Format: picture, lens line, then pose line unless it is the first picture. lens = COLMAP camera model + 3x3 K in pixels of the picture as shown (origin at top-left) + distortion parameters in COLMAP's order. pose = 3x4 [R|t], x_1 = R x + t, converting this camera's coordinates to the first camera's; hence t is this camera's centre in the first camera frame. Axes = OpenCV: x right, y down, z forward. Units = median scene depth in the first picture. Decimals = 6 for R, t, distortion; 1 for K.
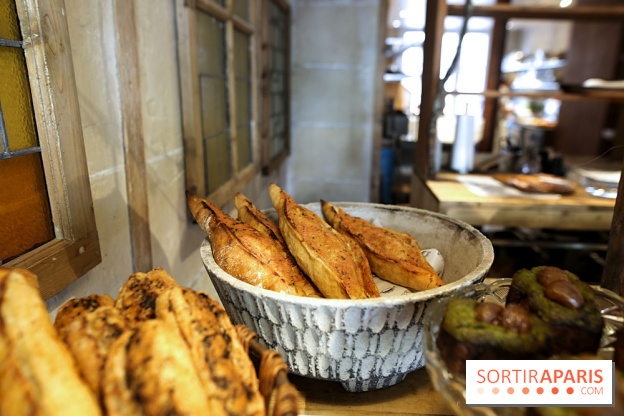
lens RADIAL K [[431.8, 0, 312.0], [0, 431.8, 208.0], [0, 0, 1]] dist [-0.065334, 0.041838]
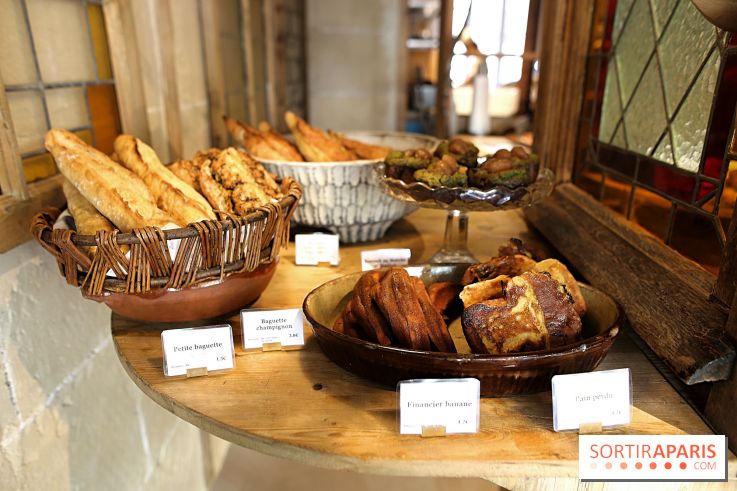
lens RADIAL K [[510.0, 0, 368.5], [0, 510.0, 245.5], [0, 0, 1]] dist [-0.065334, 0.041838]
pose [[0.998342, -0.020667, 0.053724, 0.088193], [0.016623, 0.997071, 0.074652, 0.343942], [-0.055110, -0.073635, 0.995761, -0.840617]]
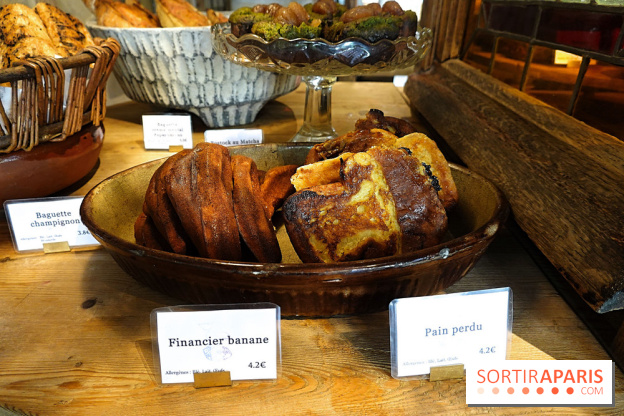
lens RADIAL K [[411.9, 0, 315.0], [0, 411.9, 211.0], [0, 0, 1]] dist [-0.002961, -0.002382]
pose [[0.996528, -0.032844, 0.076500, 0.347096], [0.014754, 0.974018, 0.225990, 0.442176], [-0.081935, -0.224077, 0.971121, -0.400536]]
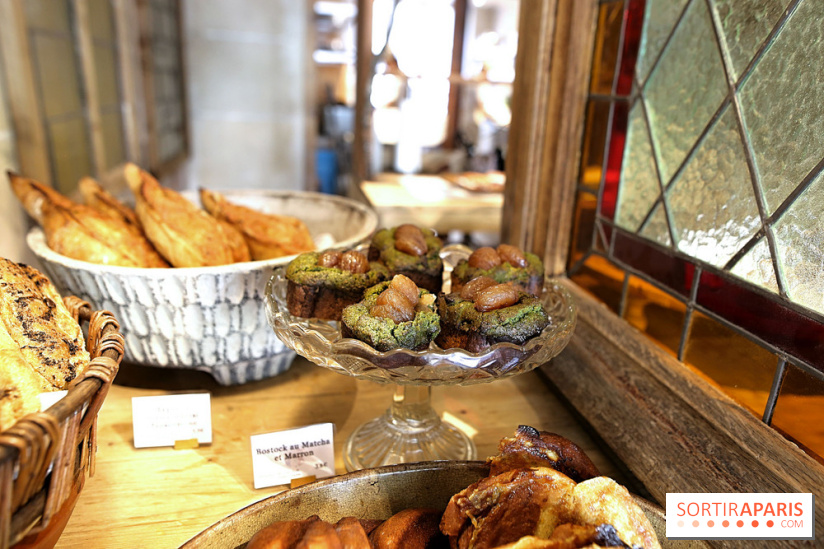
lens RADIAL K [[570.2, 0, 412.0], [0, 570.2, 274.5], [0, 0, 1]] dist [-0.065334, 0.041838]
pose [[0.957081, -0.053836, 0.284775, 0.155440], [0.035112, 0.996897, 0.070457, 0.141273], [-0.287685, -0.057434, 0.956002, -0.269081]]
